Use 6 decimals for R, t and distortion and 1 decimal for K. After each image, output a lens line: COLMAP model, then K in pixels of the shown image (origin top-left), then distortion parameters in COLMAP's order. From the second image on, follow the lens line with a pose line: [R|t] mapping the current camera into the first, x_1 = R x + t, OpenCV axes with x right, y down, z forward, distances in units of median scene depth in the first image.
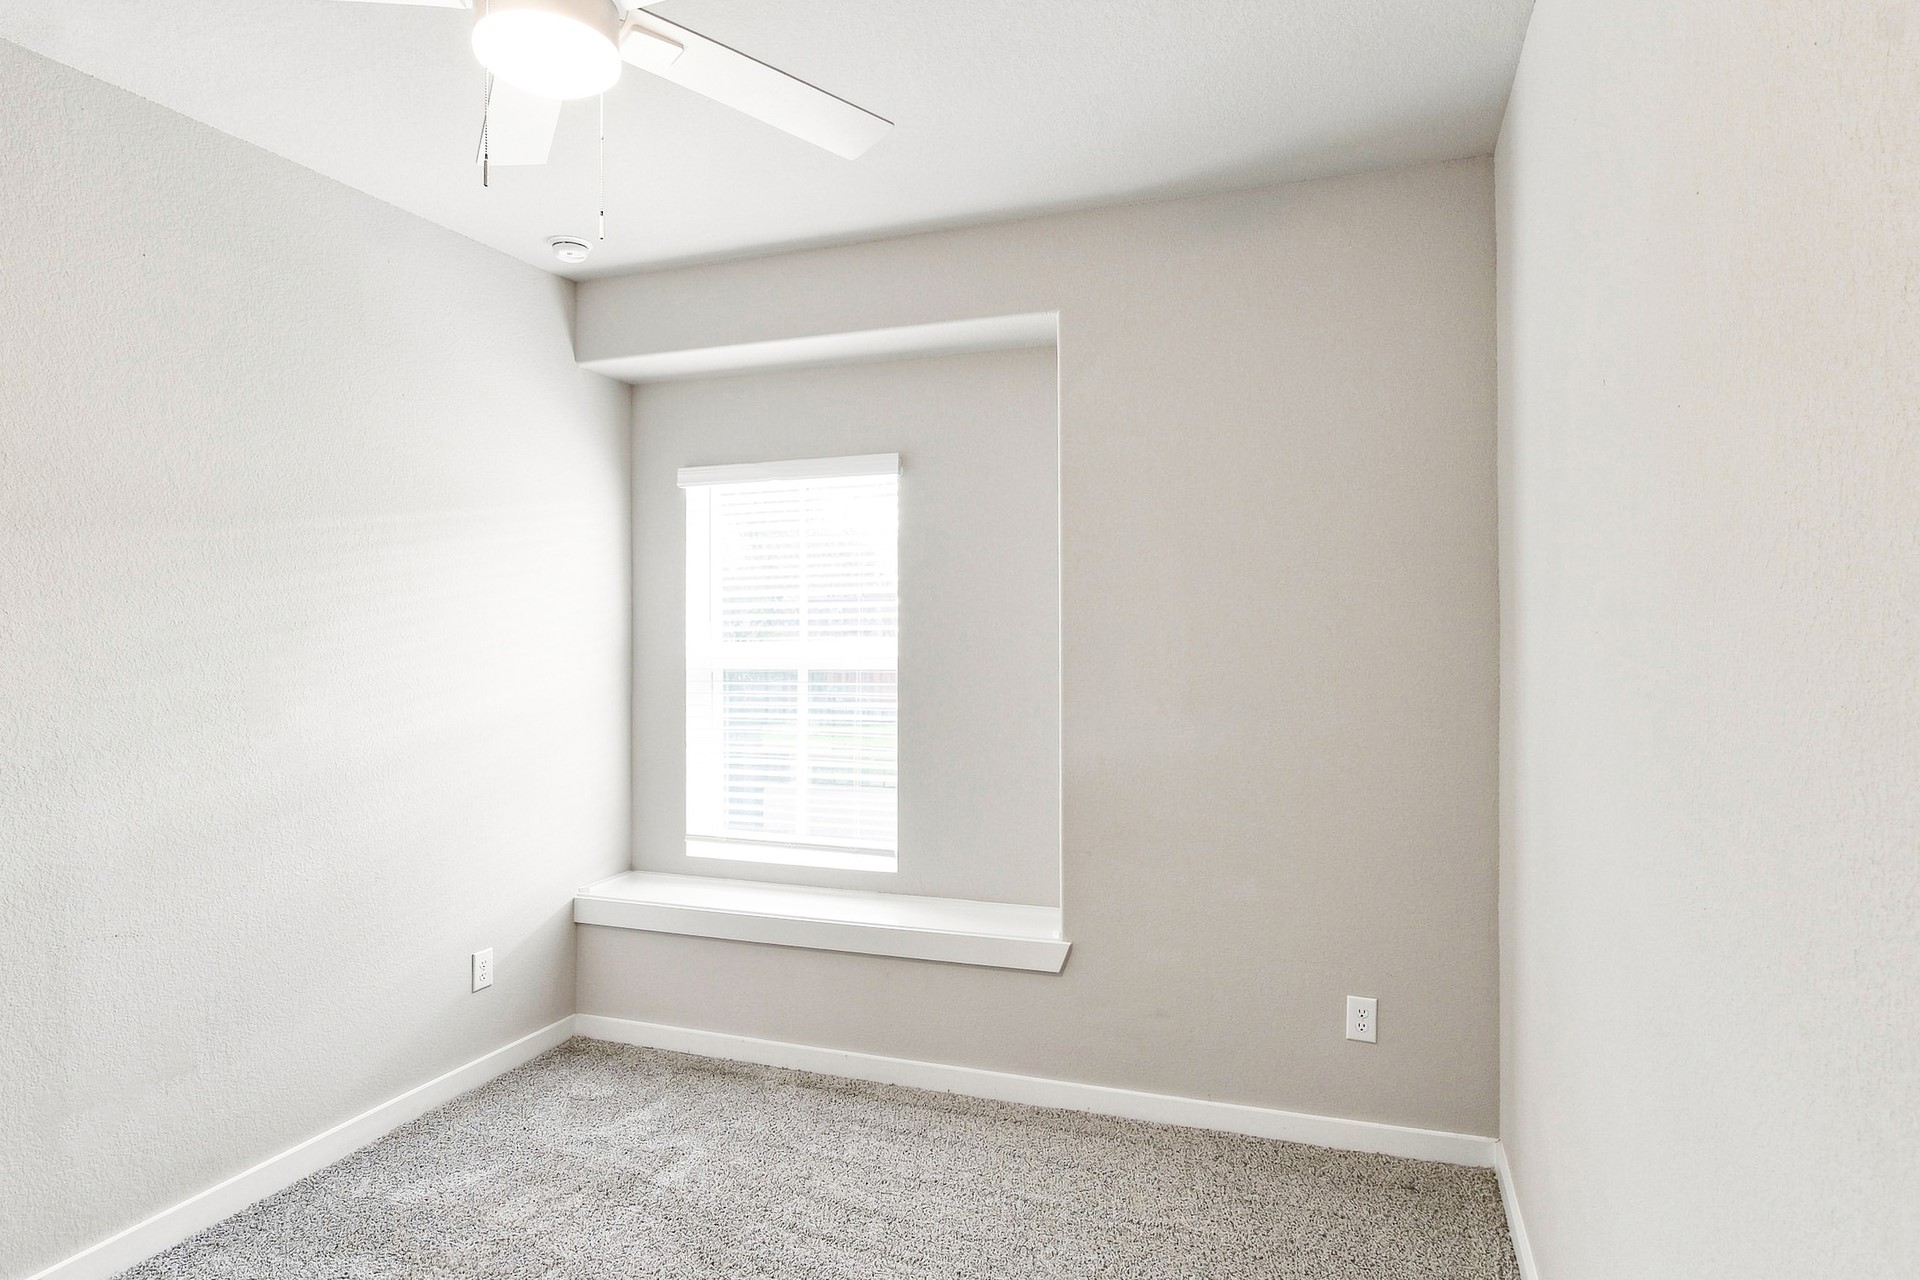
lens RADIAL K [[1090.2, 0, 960.0], [0, 1090.2, 640.0], [0, 0, 1]] dist [-0.001700, -0.000588]
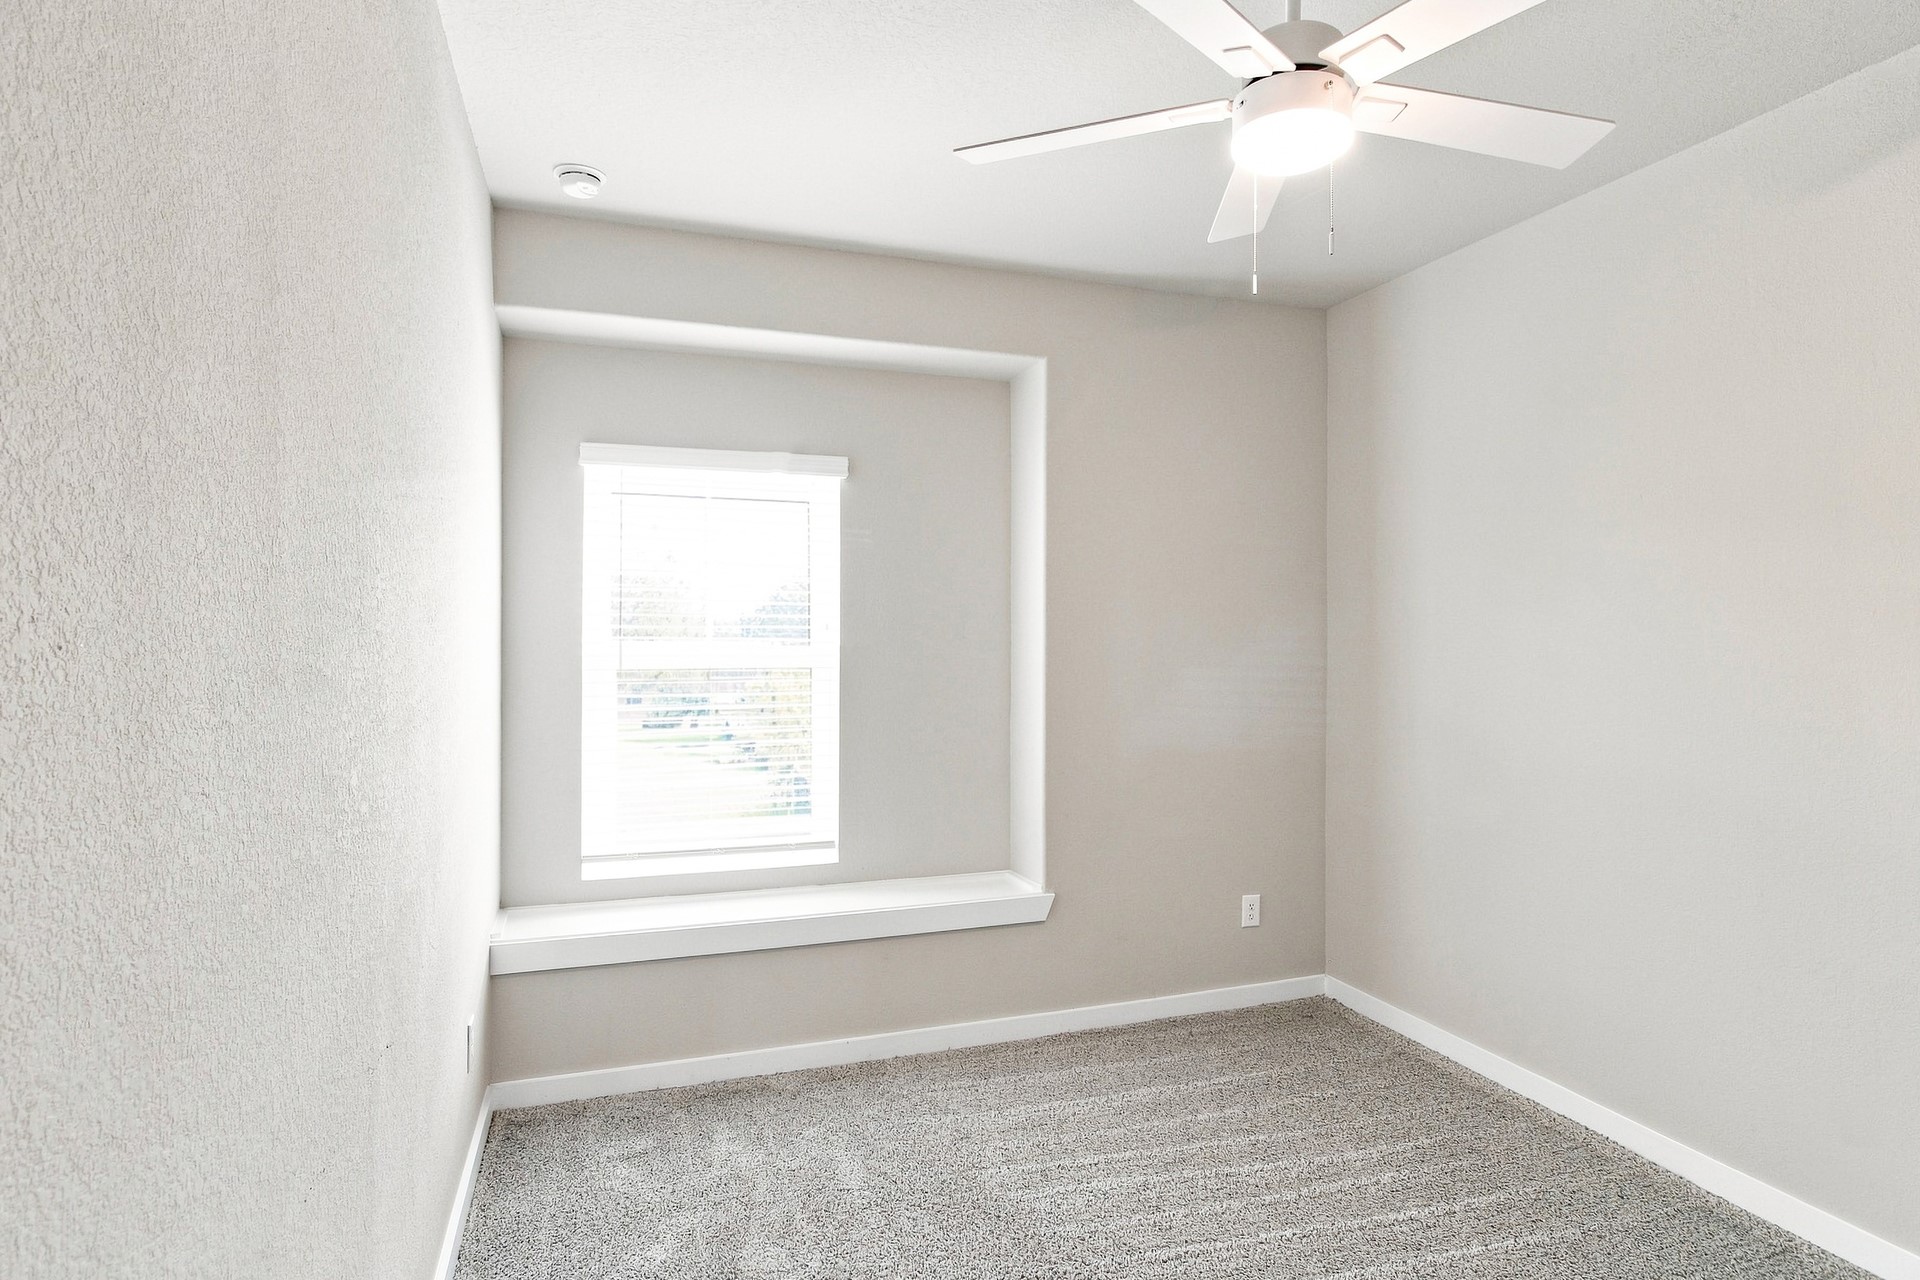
lens RADIAL K [[1052.6, 0, 960.0], [0, 1052.6, 640.0], [0, 0, 1]] dist [0.000633, 0.000124]
pose [[0.775191, -0.001189, 0.631726, -0.608162], [-0.001156, 0.999994, 0.003300, -0.001381], [-0.631726, -0.003288, 0.775185, 0.154635]]
